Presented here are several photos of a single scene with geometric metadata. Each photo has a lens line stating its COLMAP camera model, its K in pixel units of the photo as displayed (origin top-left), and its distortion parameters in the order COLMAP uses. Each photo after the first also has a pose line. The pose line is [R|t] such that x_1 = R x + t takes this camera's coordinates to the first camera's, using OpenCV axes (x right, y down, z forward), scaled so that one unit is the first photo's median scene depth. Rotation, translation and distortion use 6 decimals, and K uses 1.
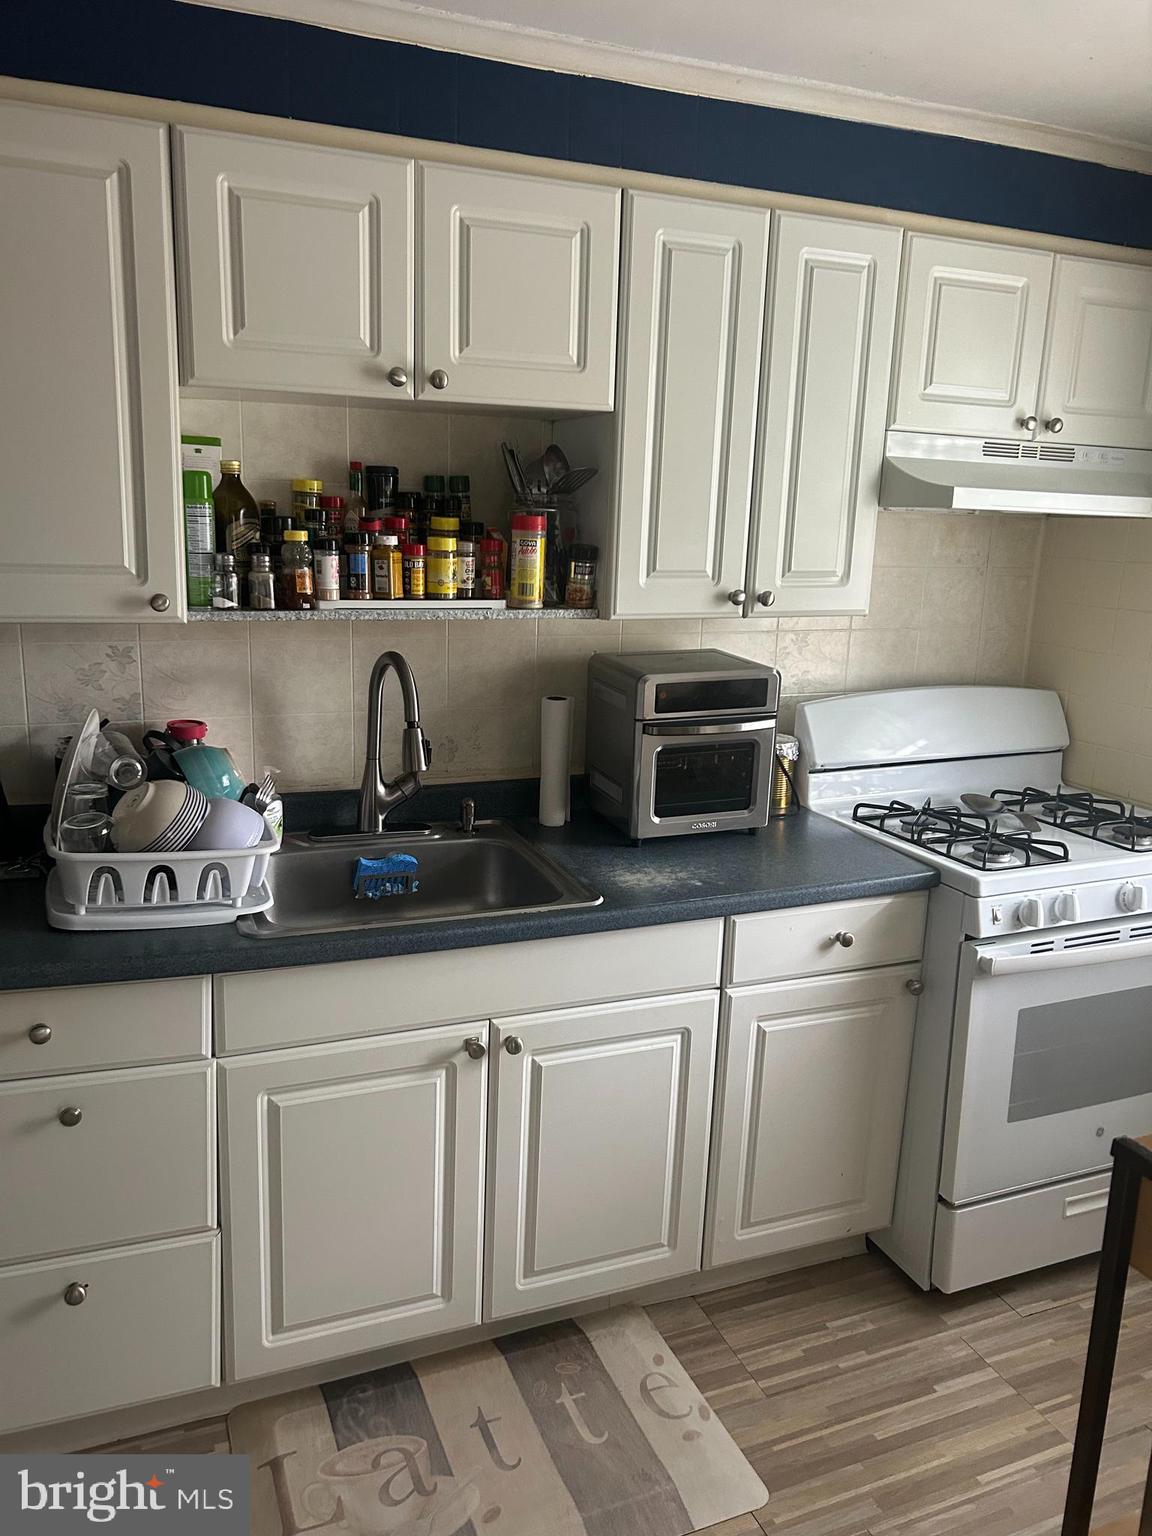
lens RADIAL K [[1149.4, 0, 576.0], [0, 1149.4, 768.0], [0, 0, 1]] dist [-0.007035, 0.001623]
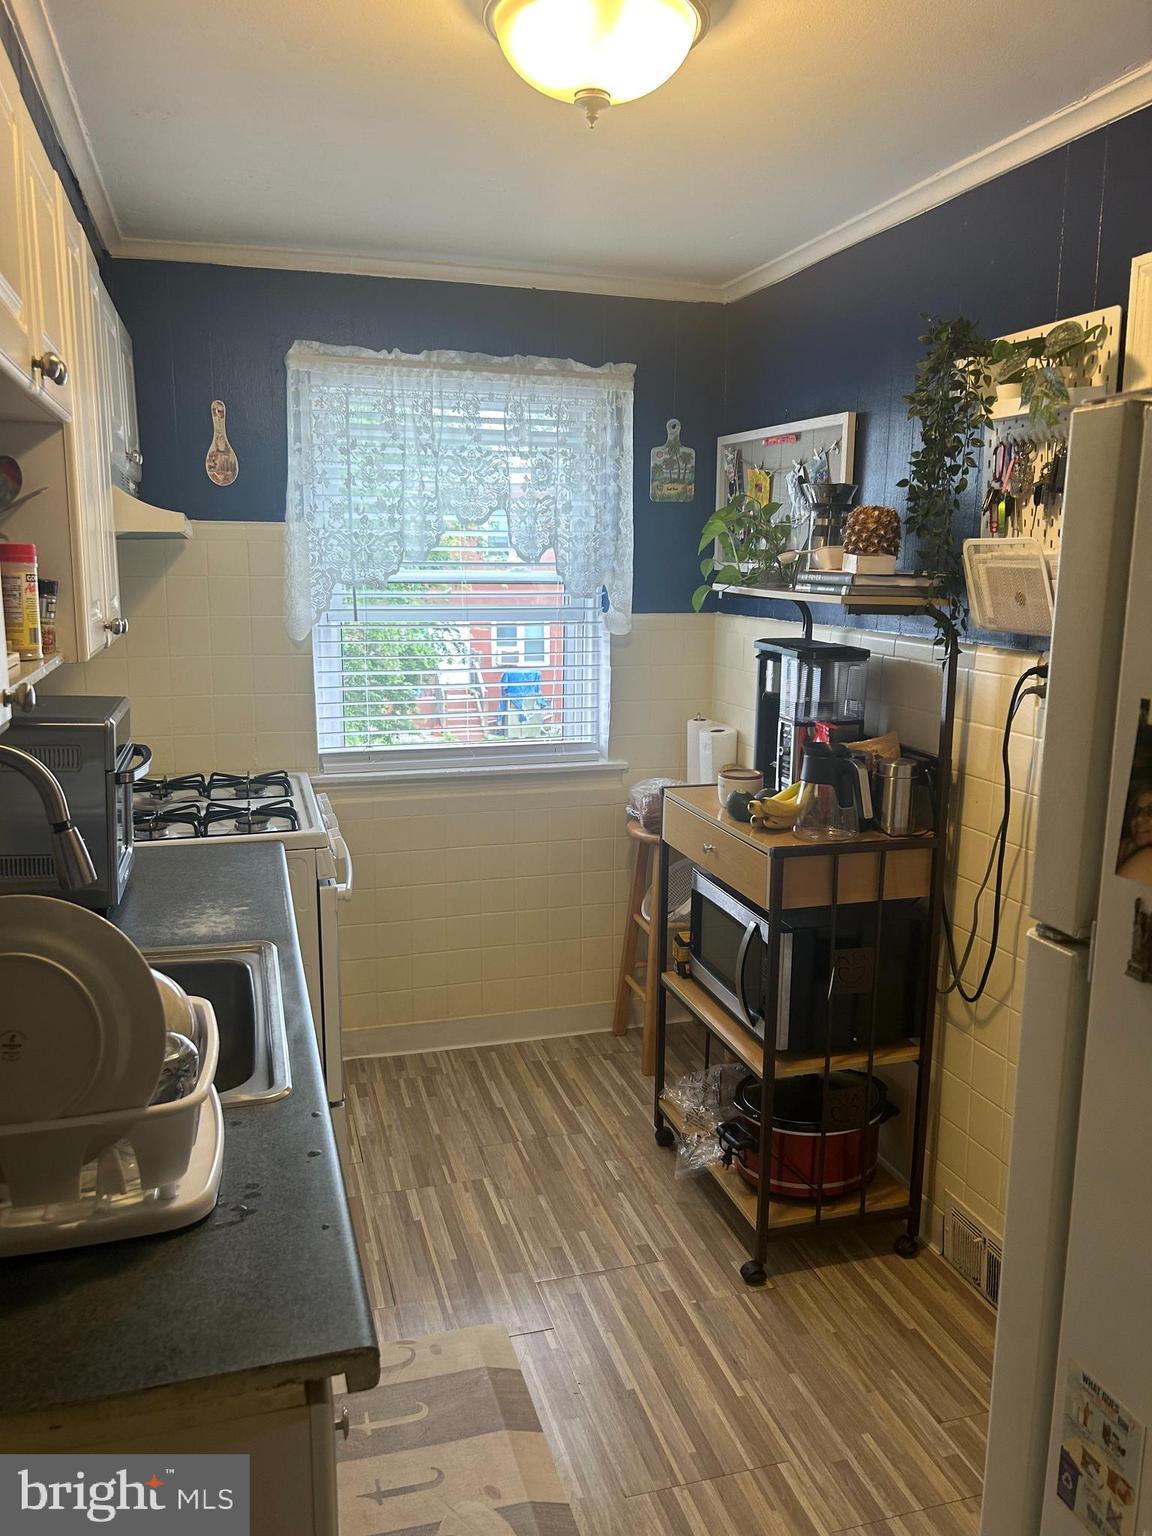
lens RADIAL K [[1149.4, 0, 576.0], [0, 1149.4, 768.0], [0, 0, 1]] dist [-0.007035, 0.001623]
pose [[0.099118, -0.205654, 0.973592, -0.822576], [0.208387, 0.961005, 0.181780, -0.139693], [-0.973011, 0.184866, 0.138109, 0.567059]]
